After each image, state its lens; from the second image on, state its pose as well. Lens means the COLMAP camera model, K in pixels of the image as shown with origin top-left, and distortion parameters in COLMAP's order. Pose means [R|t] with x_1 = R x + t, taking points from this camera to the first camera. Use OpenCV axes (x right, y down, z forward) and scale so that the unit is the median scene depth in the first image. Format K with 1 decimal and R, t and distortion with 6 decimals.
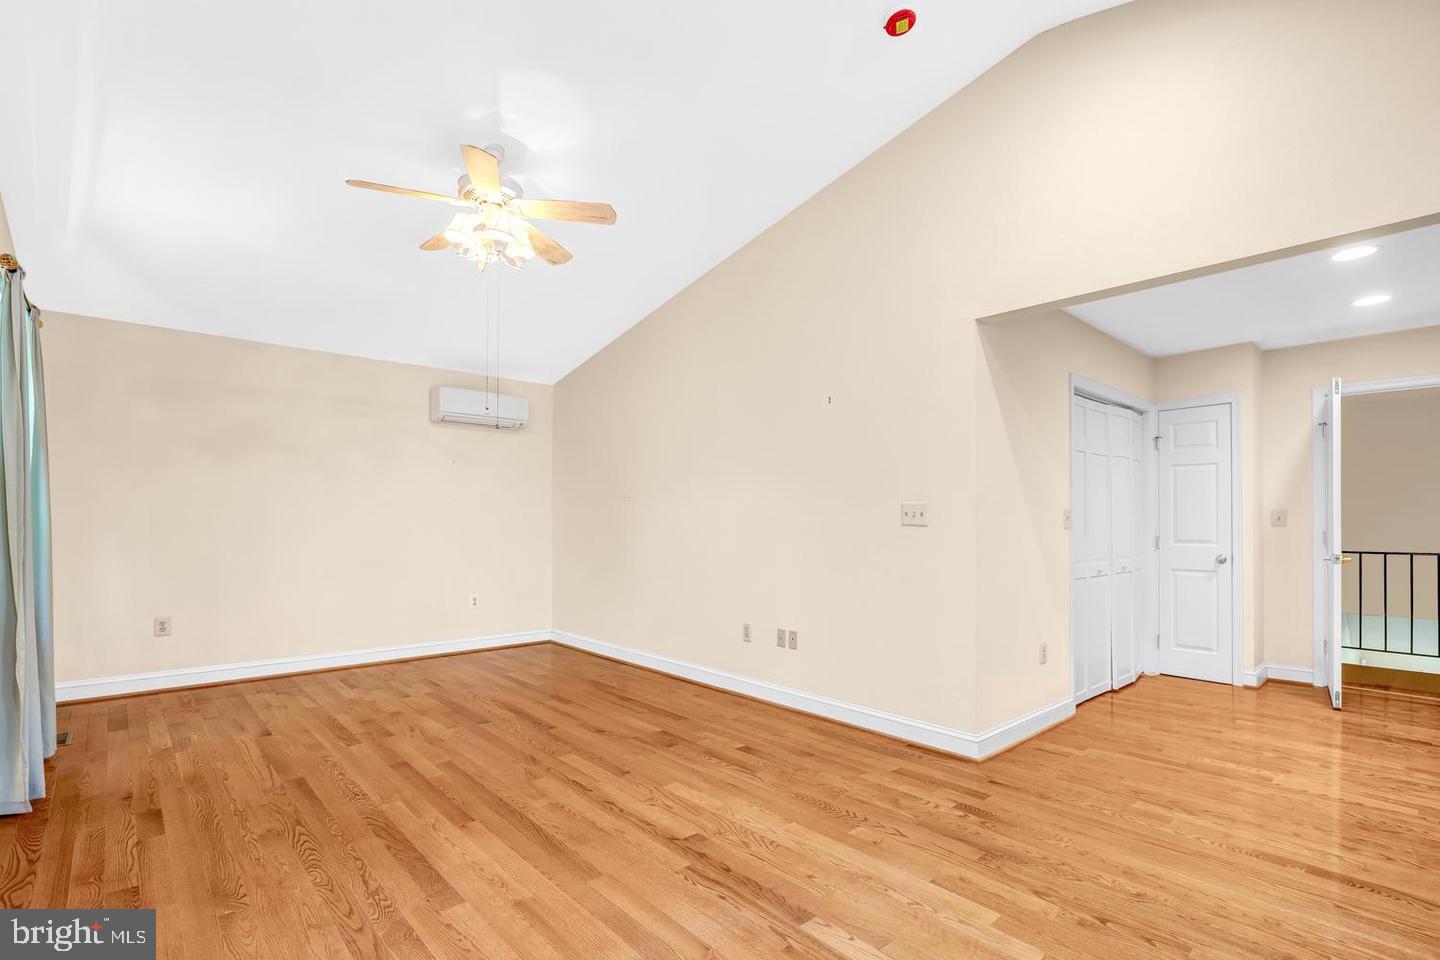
lens RADIAL K [[667.8, 0, 718.5], [0, 667.8, 528.8], [0, 0, 1]] dist [-0.001505, 0.000289]
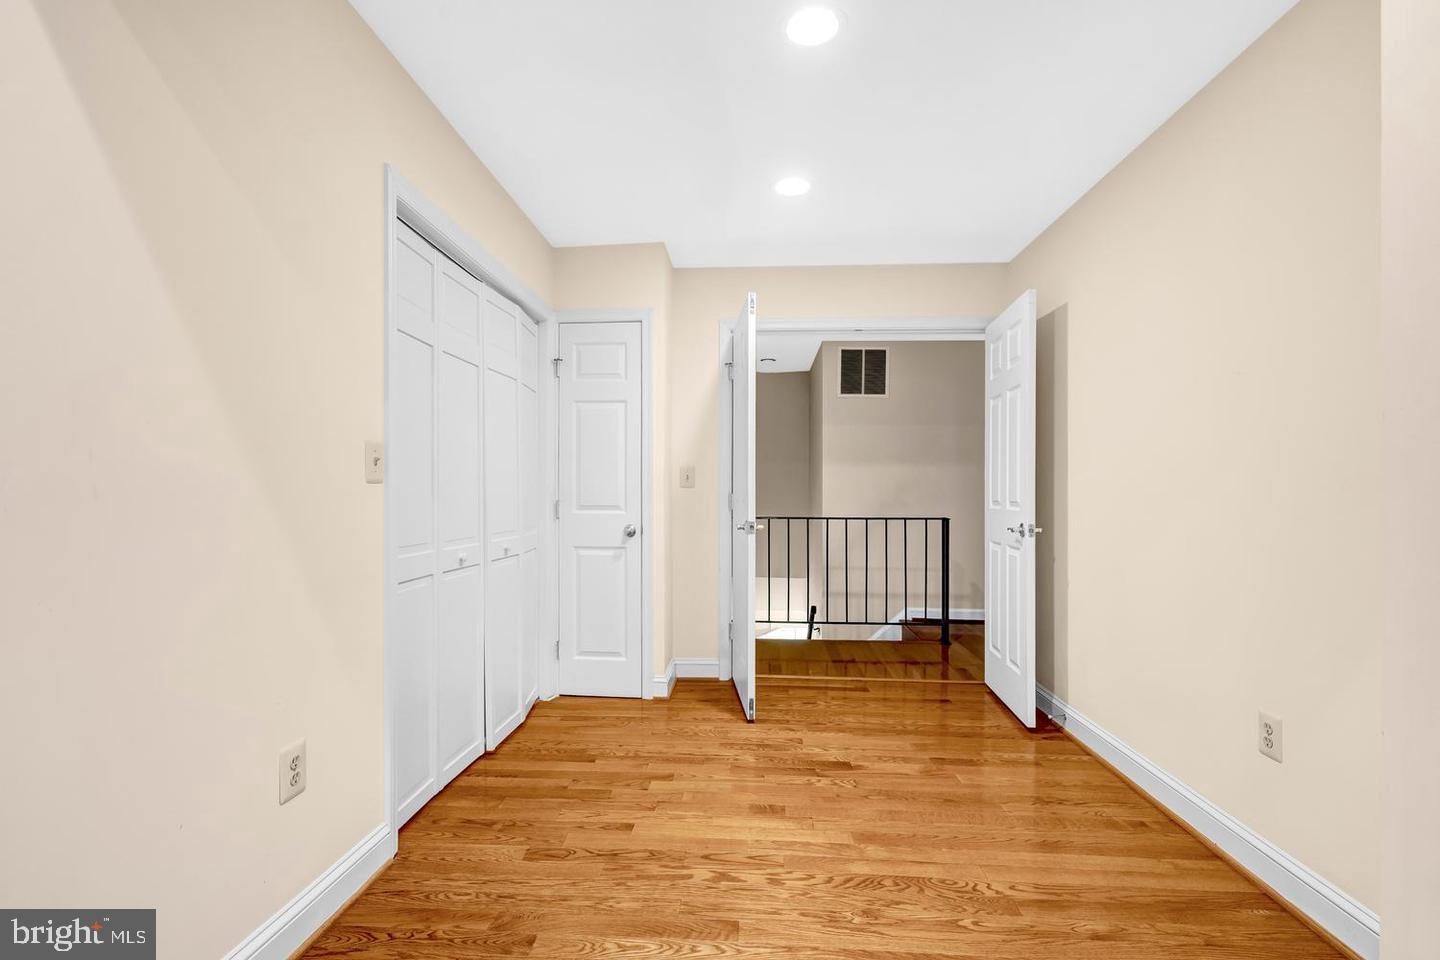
lens RADIAL K [[659.6, 0, 720.0], [0, 659.6, 480.0], [0, 0, 1]] dist [-0.000984, 0.000305]
pose [[0.706480, 0.020270, 0.707443, 0.354956], [0.001969, 0.999530, -0.030606, 0.013319], [-0.707731, 0.023016, 0.706107, 0.479174]]
